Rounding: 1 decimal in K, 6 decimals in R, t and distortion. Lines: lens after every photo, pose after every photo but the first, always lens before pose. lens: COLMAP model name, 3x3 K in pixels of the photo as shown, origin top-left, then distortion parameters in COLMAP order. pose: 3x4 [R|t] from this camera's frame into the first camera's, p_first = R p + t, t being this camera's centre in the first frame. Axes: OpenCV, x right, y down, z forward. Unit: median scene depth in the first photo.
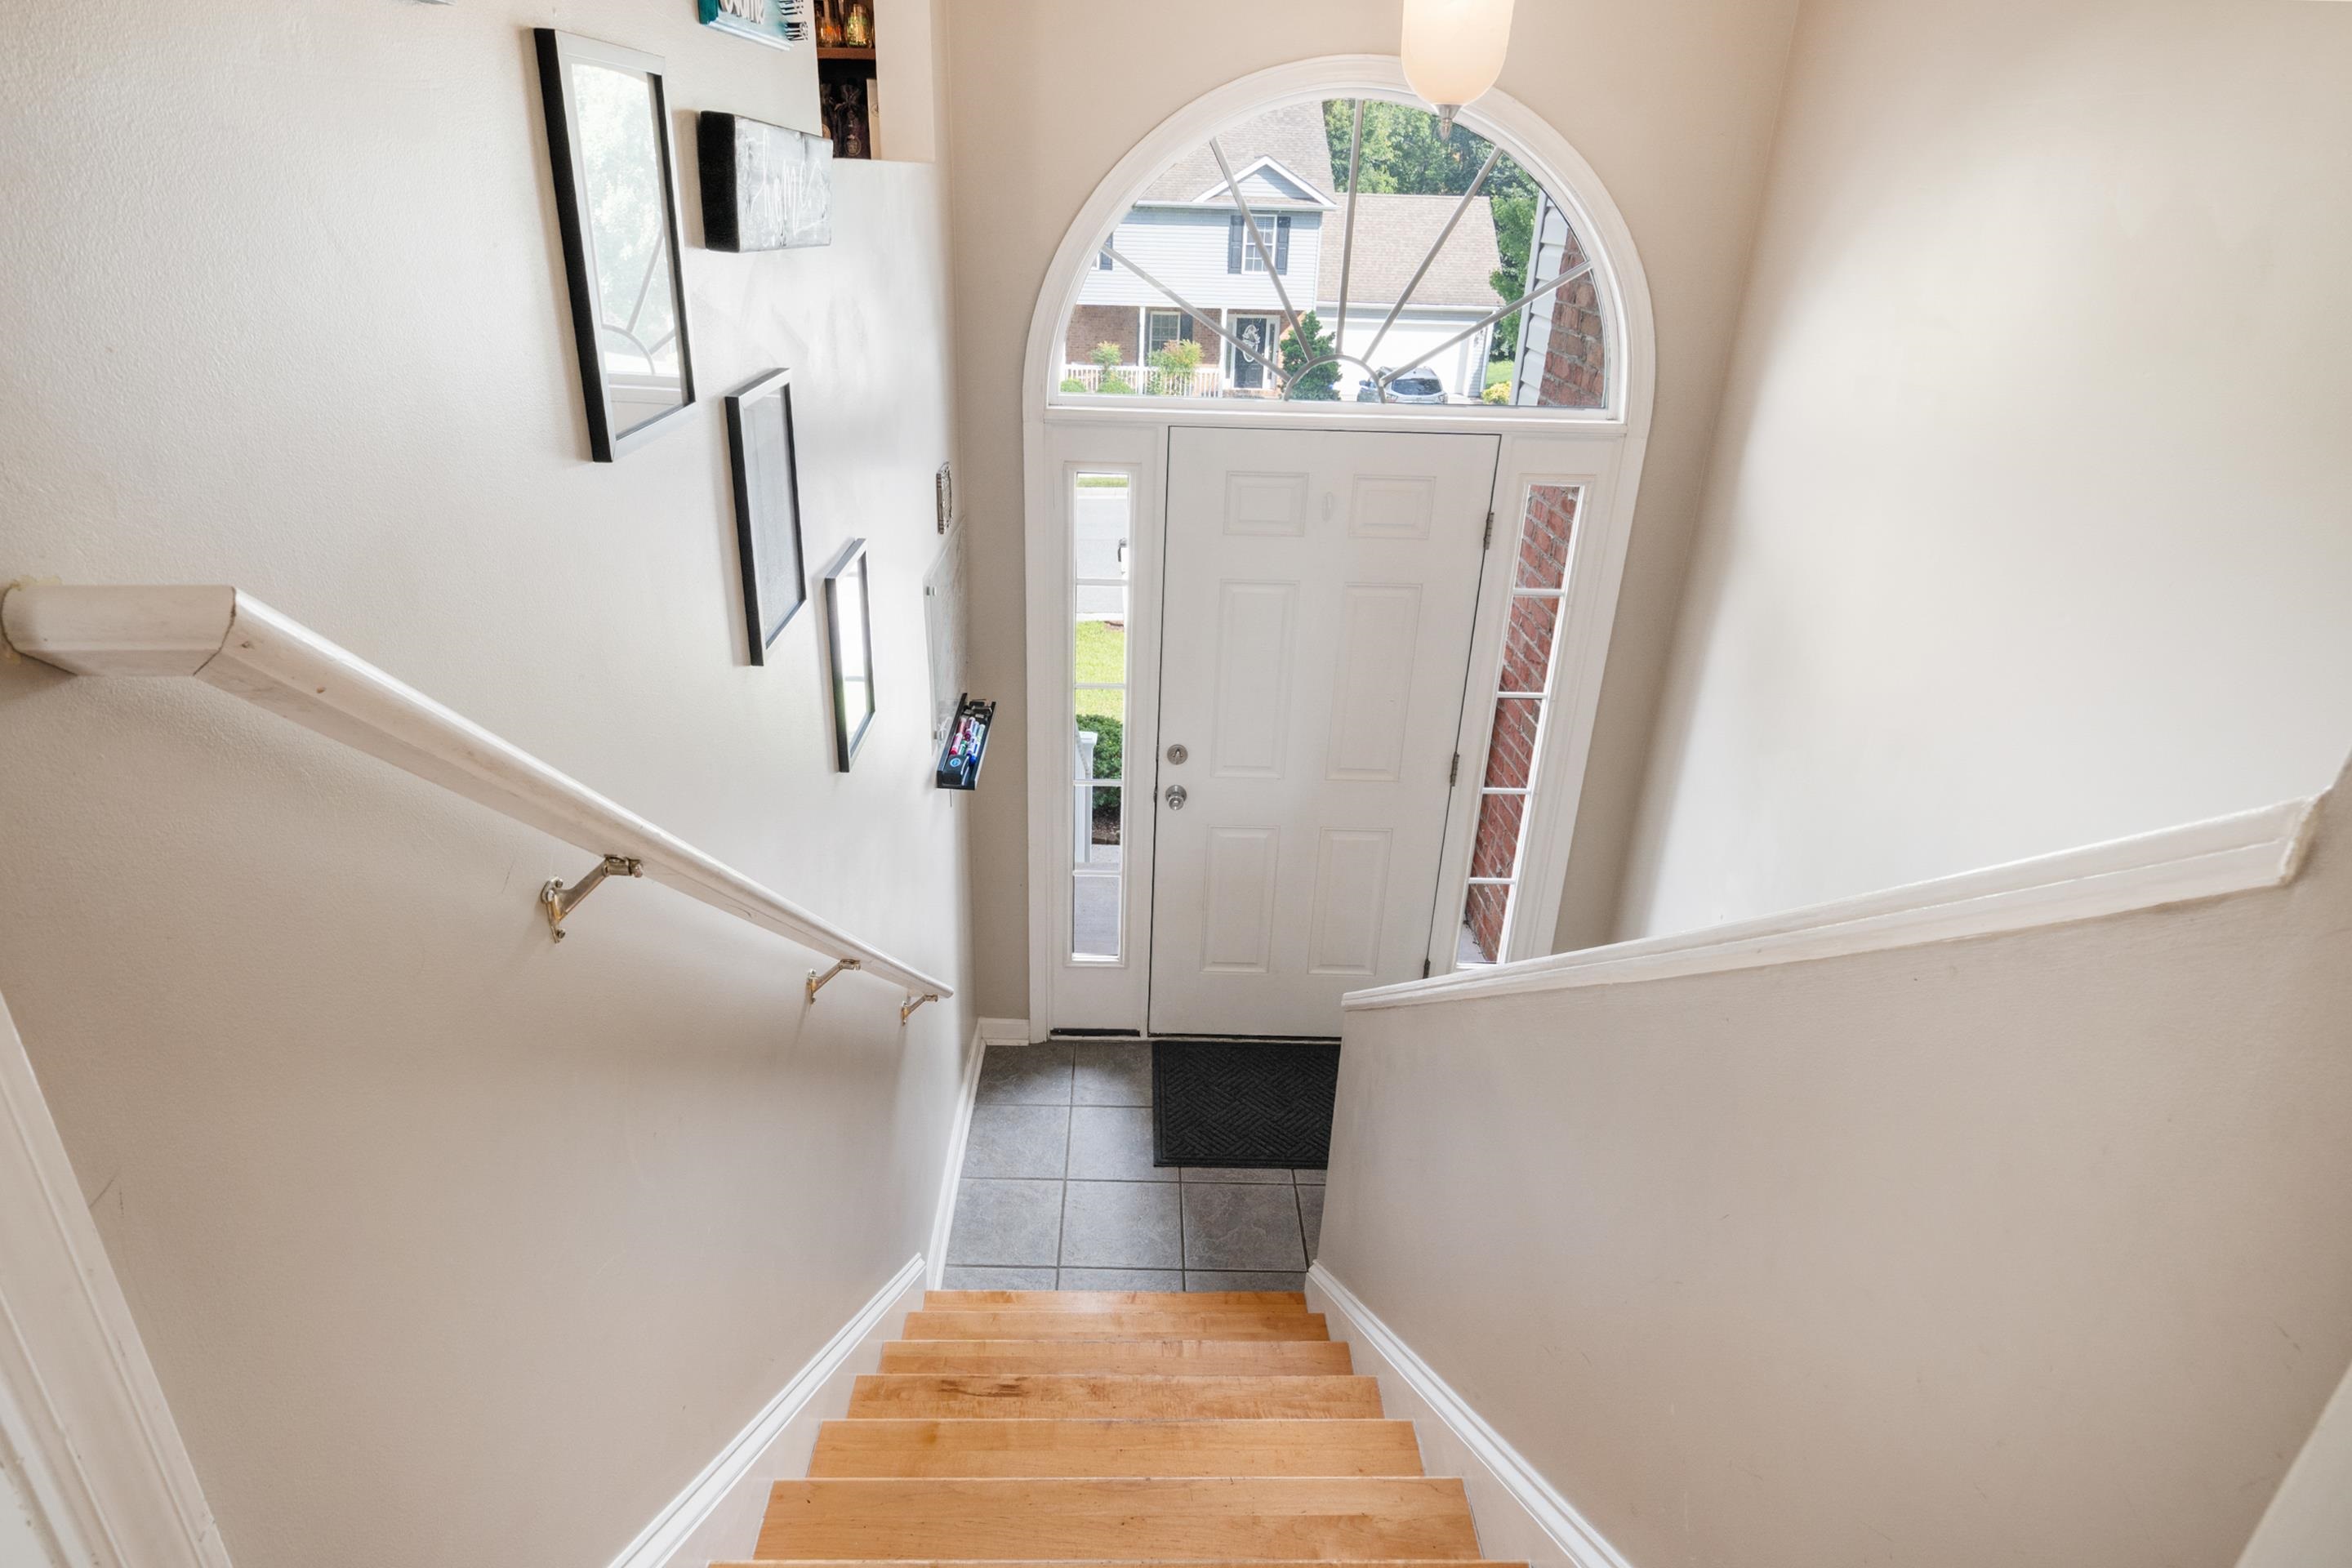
lens RADIAL K [[1301.3, 0, 1171.7], [0, 1301.3, 802.2], [0, 0, 1]] dist [-0.009393, -0.004559]
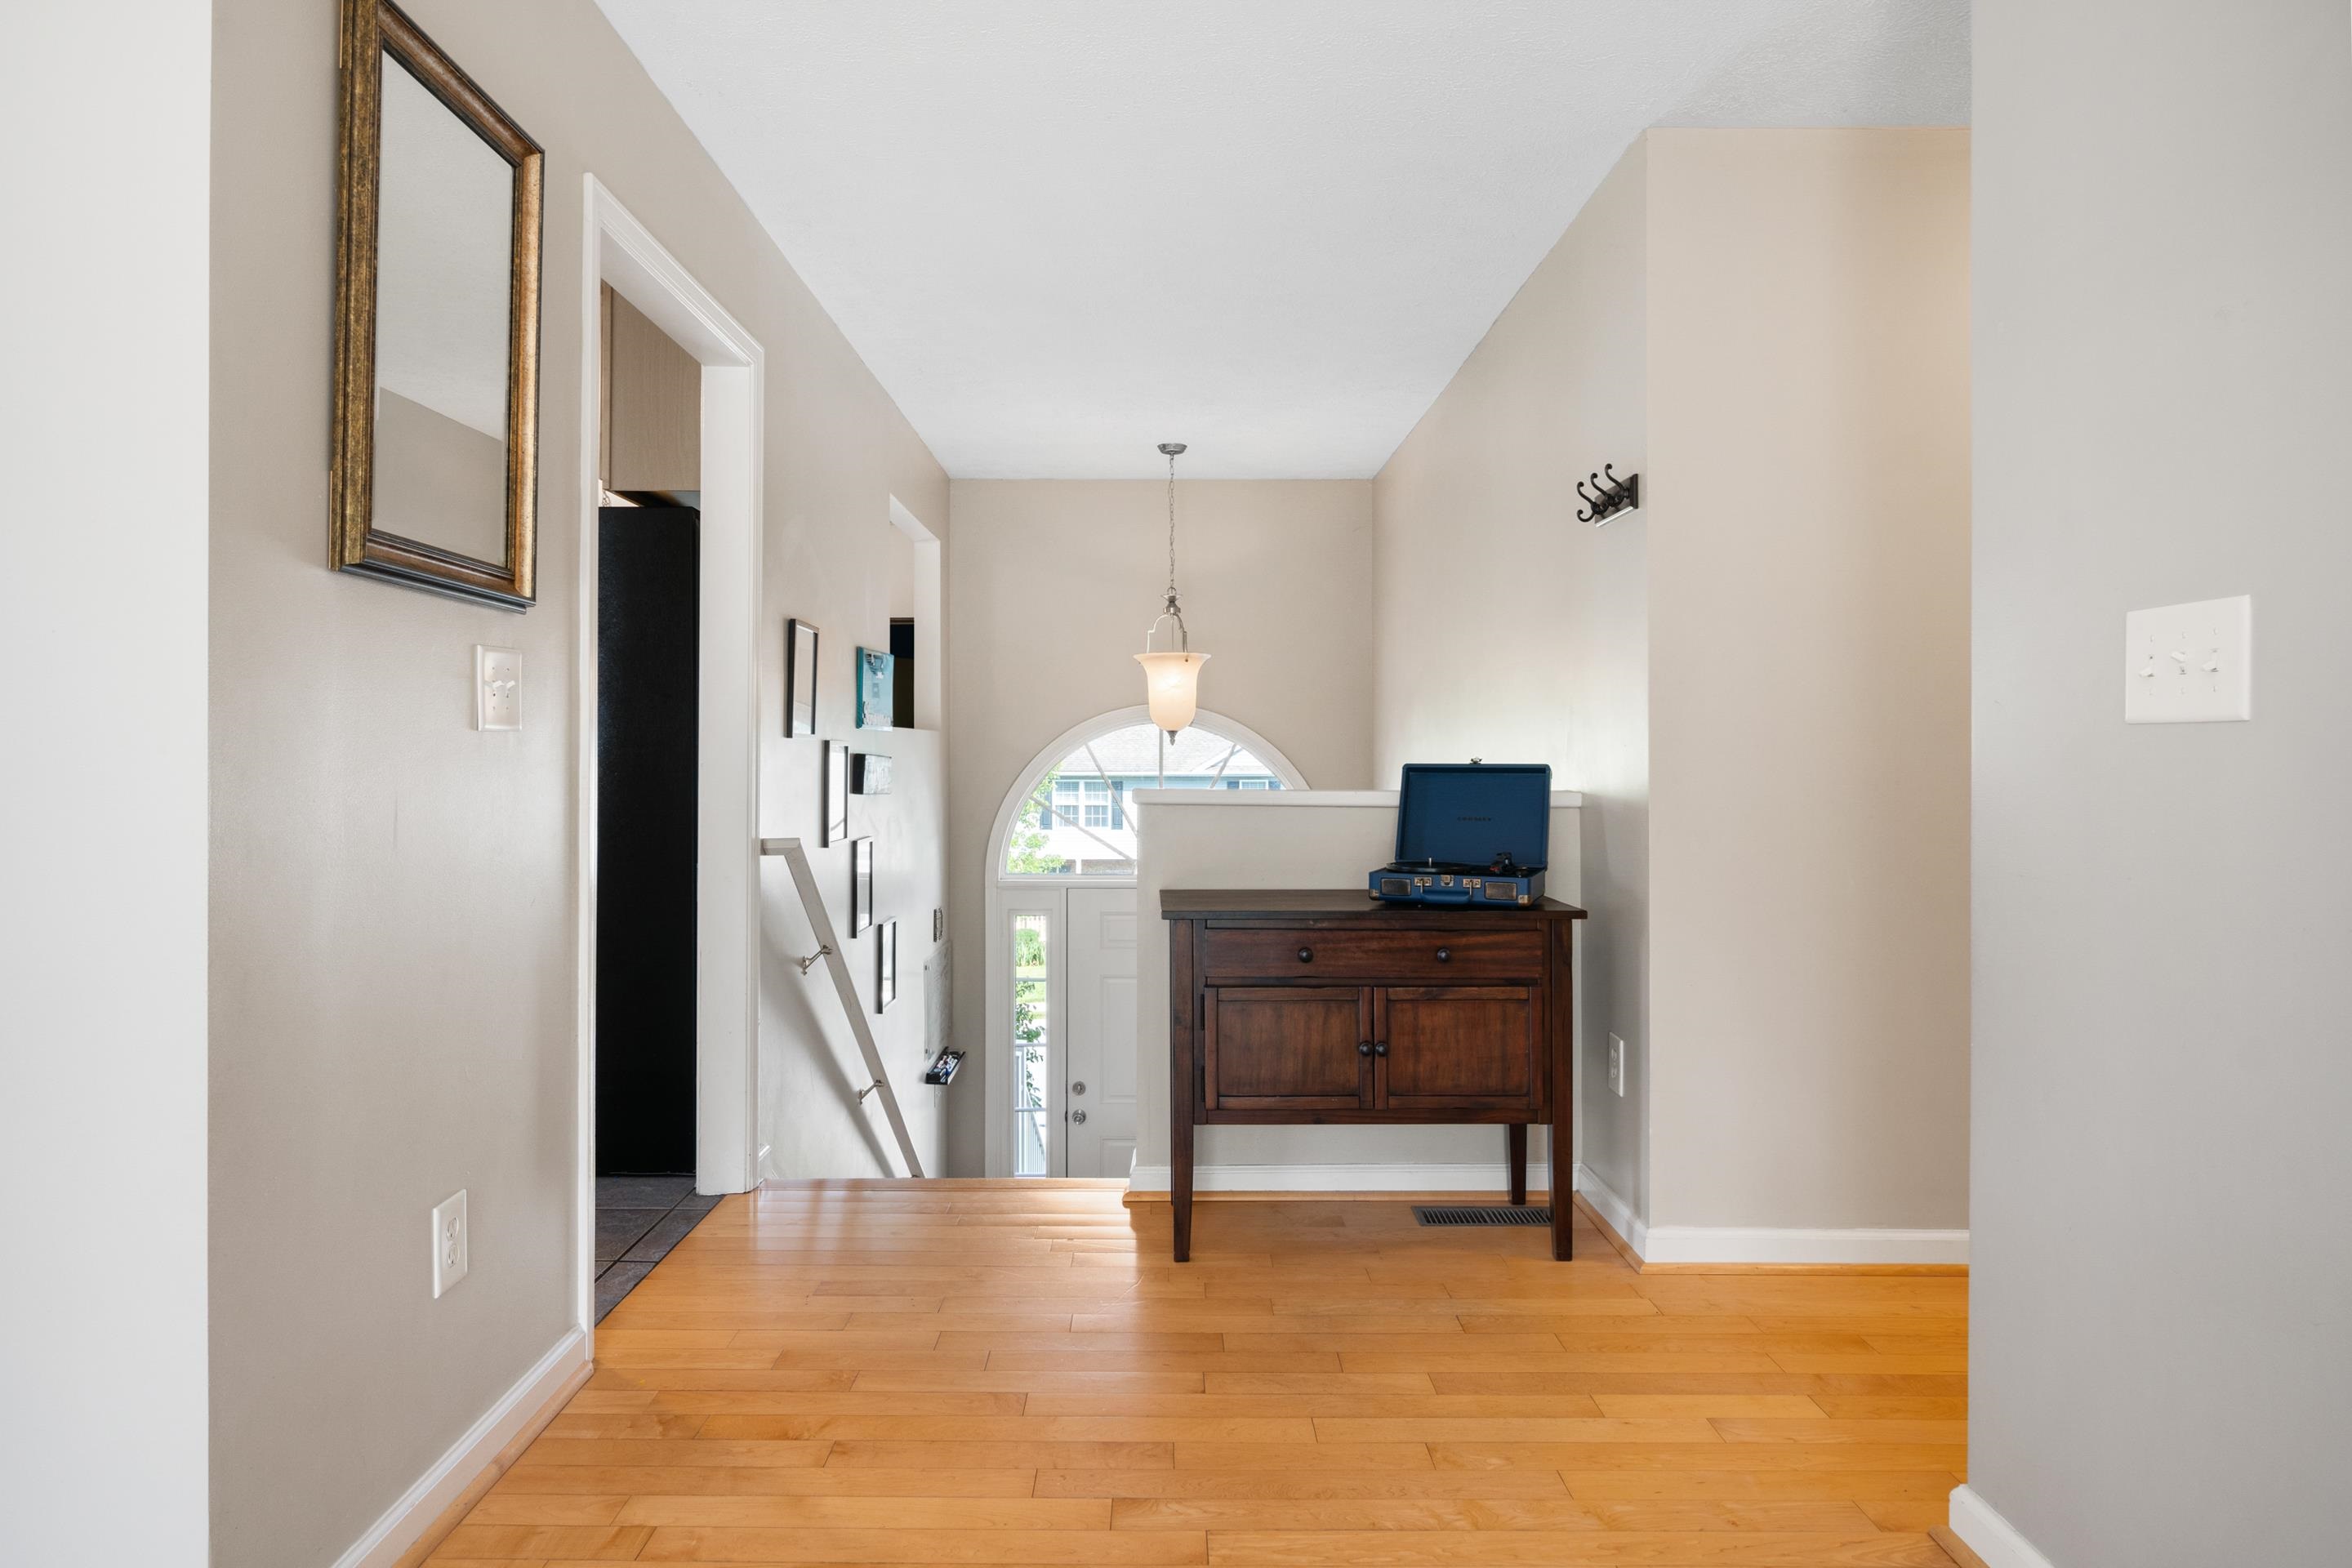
lens RADIAL K [[1359.9, 0, 1184.4], [0, 1359.9, 765.8], [0, 0, 1]] dist [-0.004062, -0.007224]
pose [[0.999406, -0.033776, -0.006781, 0.193017], [0.027731, 0.905534, -0.423367, 0.384547], [0.020440, 0.422928, 0.905933, -0.826540]]
